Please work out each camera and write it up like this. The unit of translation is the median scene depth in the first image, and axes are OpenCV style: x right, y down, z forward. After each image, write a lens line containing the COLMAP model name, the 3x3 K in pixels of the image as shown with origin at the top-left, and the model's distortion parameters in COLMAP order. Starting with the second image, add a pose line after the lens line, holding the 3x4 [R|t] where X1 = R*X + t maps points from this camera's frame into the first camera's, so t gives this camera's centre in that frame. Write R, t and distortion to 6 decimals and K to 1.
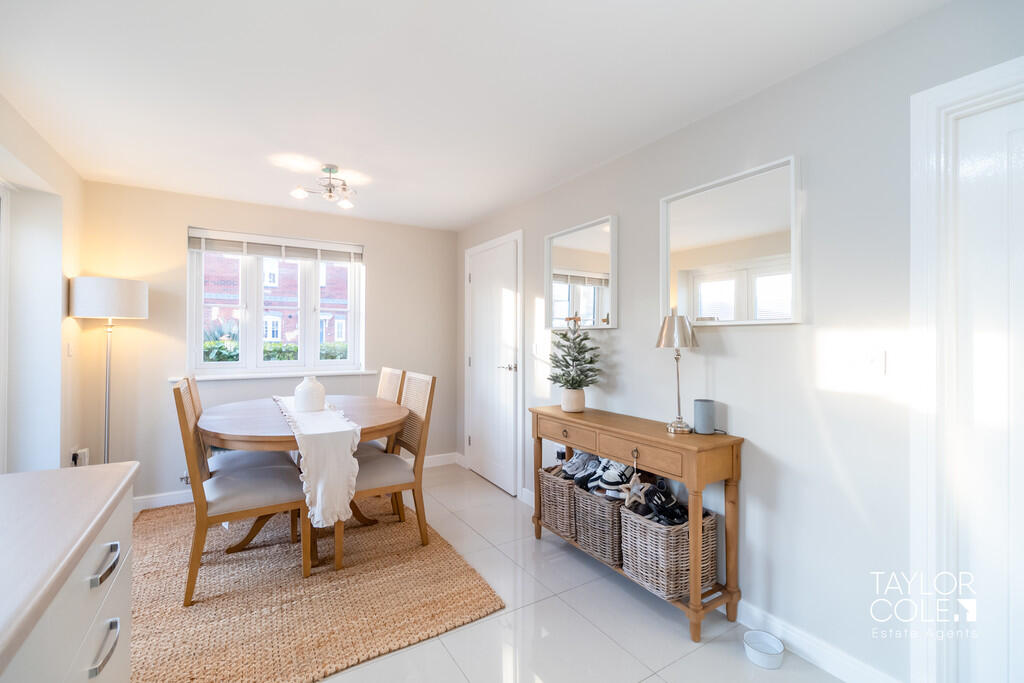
lens RADIAL K [[447.8, 0, 516.1], [0, 447.8, 335.6], [0, 0, 1]] dist [-0.001854, -0.000306]
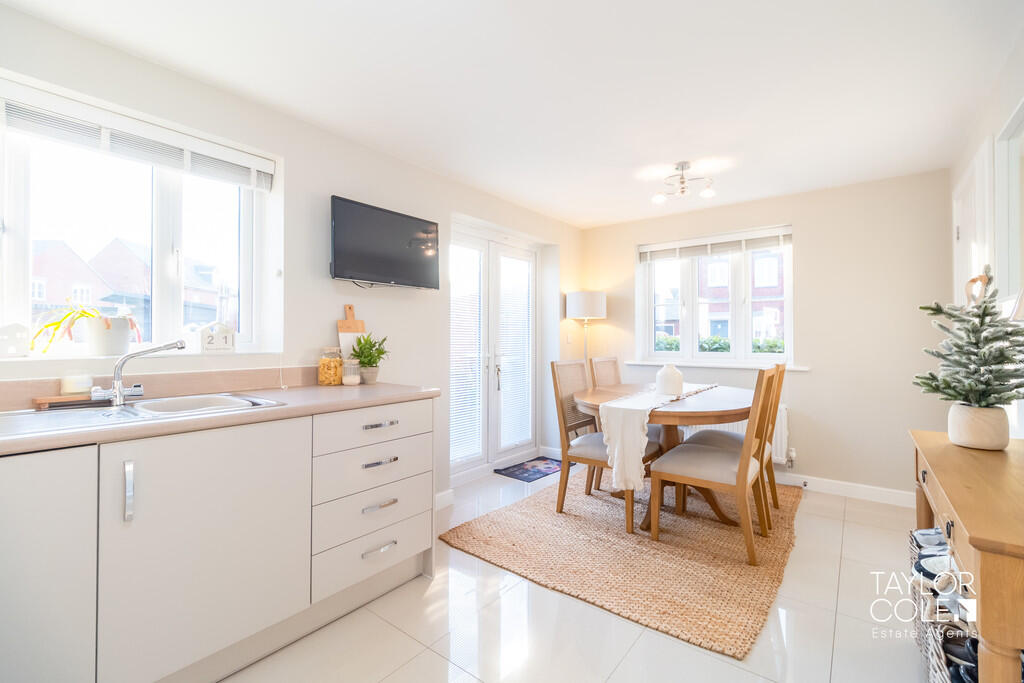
lens RADIAL K [[447.8, 0, 516.1], [0, 447.8, 335.6], [0, 0, 1]] dist [-0.001854, -0.000306]
pose [[0.348547, -0.011647, -0.937219, 0.436672], [0.008916, 0.999919, -0.009110, 0.031327], [0.937249, -0.005181, 0.348622, 0.272435]]
